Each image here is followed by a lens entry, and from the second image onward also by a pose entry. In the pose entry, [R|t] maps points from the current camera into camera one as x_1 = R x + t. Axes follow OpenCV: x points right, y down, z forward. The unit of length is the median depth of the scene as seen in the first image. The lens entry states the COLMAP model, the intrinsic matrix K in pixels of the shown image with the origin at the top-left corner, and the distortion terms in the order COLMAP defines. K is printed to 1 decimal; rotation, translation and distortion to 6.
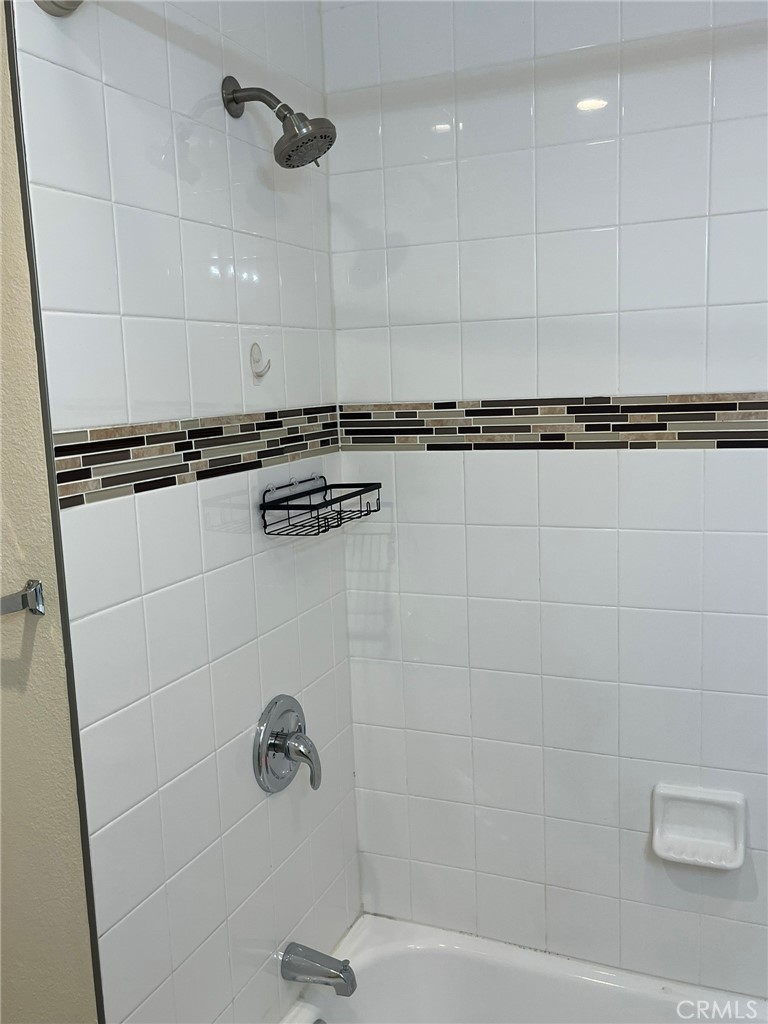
lens RADIAL K [[910.9, 0, 384.0], [0, 910.9, 512.0], [0, 0, 1]] dist [0.076939, -0.077128]
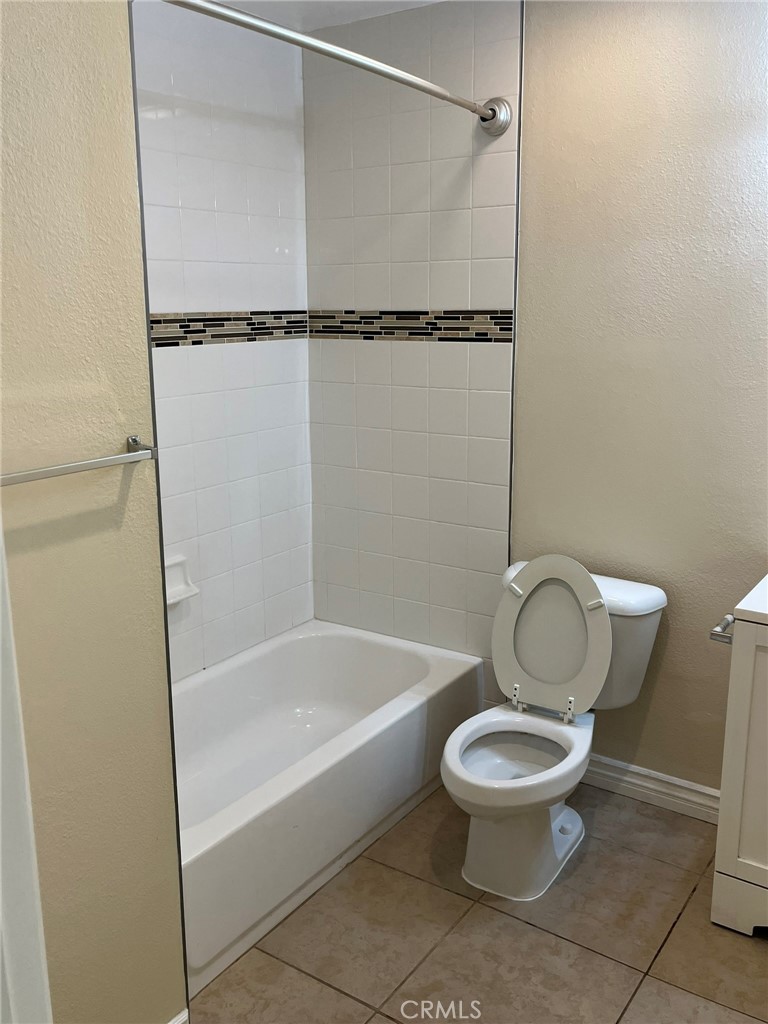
lens RADIAL K [[910.9, 0, 384.0], [0, 910.9, 512.0], [0, 0, 1]] dist [0.076939, -0.077128]
pose [[0.195252, -0.178877, 0.964303, -1.571250], [0.133875, 0.978885, 0.154475, 0.024808], [-0.971573, 0.098934, 0.215076, 0.368175]]
